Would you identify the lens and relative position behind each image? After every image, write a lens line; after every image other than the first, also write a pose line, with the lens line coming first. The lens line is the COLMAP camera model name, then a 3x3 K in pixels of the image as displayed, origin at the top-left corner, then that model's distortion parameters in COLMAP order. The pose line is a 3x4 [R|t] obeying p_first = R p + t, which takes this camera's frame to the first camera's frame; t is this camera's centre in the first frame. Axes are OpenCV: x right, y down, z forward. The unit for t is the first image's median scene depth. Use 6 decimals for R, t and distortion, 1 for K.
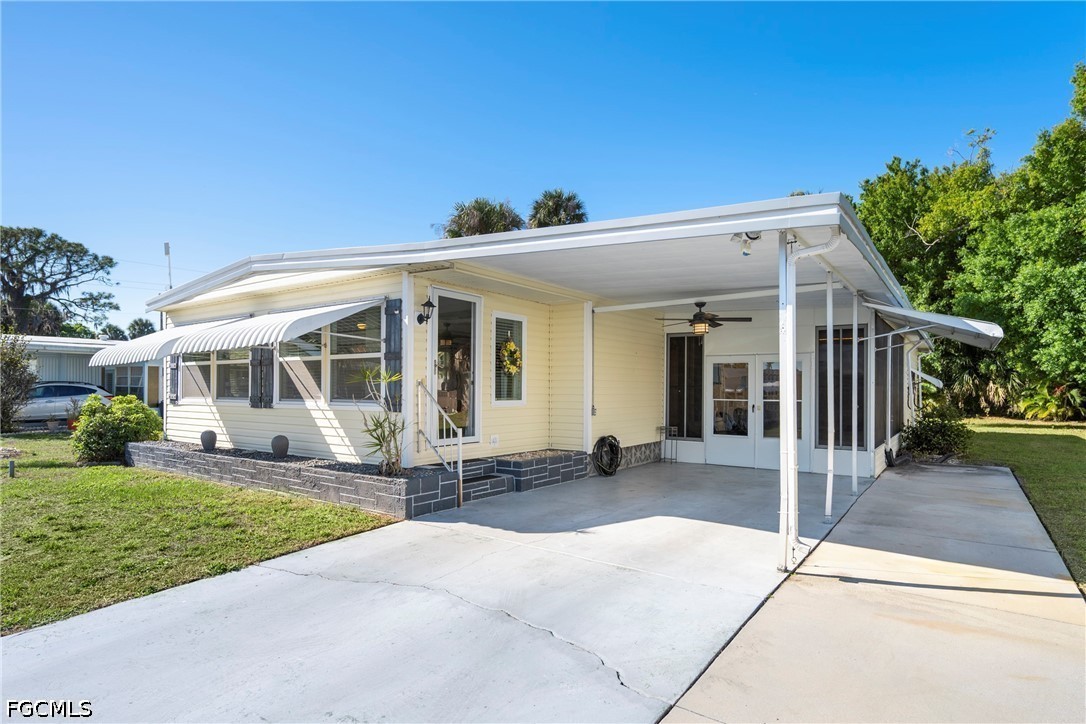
lens RADIAL K [[588.3, 0, 545.5], [0, 588.3, 362.7], [0, 0, 1]] dist [-0.011452, -0.001695]
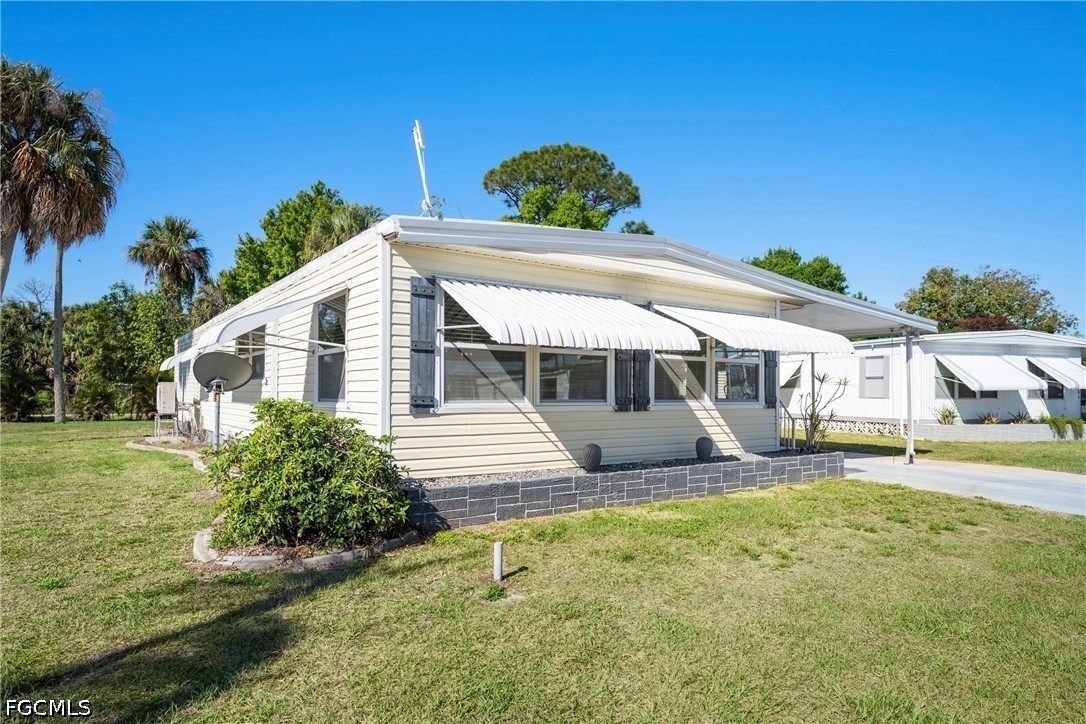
lens RADIAL K [[638.2, 0, 538.6], [0, 638.2, 365.7], [0, 0, 1]] dist [-0.004200, -0.001175]
pose [[0.333331, 0.040773, 0.941928, -1.412412], [-0.047756, 0.998512, -0.026323, 0.042863], [-0.941599, -0.036209, 0.334783, 0.831717]]
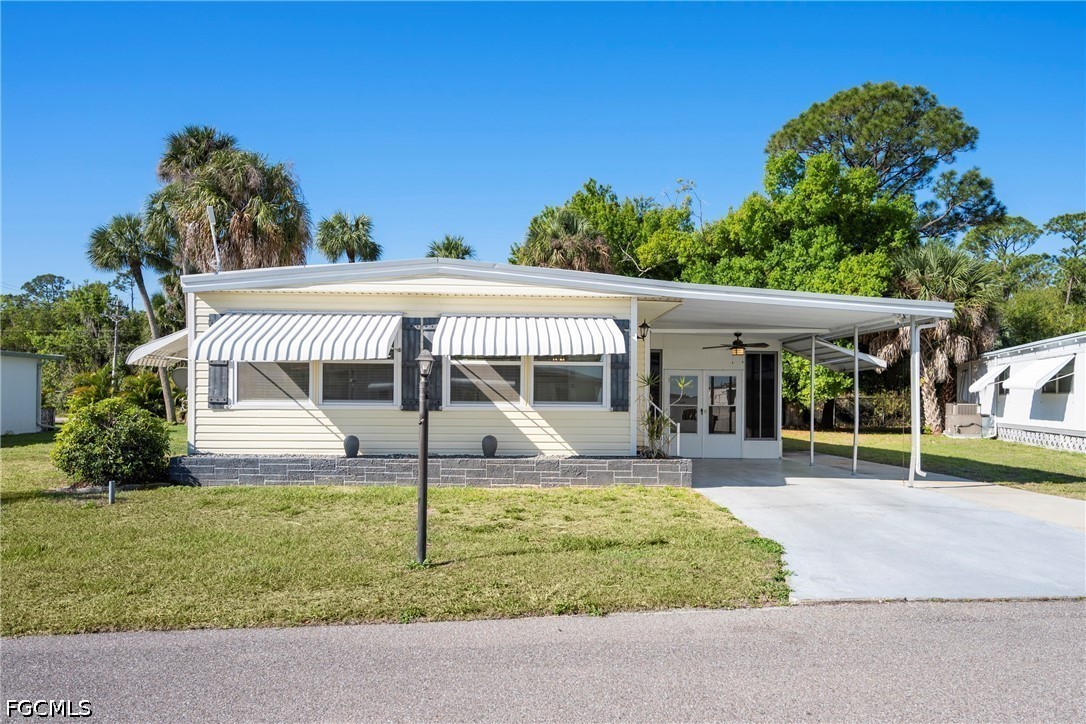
lens RADIAL K [[769.9, 0, 544.8], [0, 769.9, 369.2], [0, 0, 1]] dist [0.001154, -0.001575]
pose [[0.778240, 0.030046, 0.627248, -1.142780], [-0.034118, 0.999402, -0.005542, 0.008375], [-0.627040, -0.017088, 0.778800, -0.125553]]
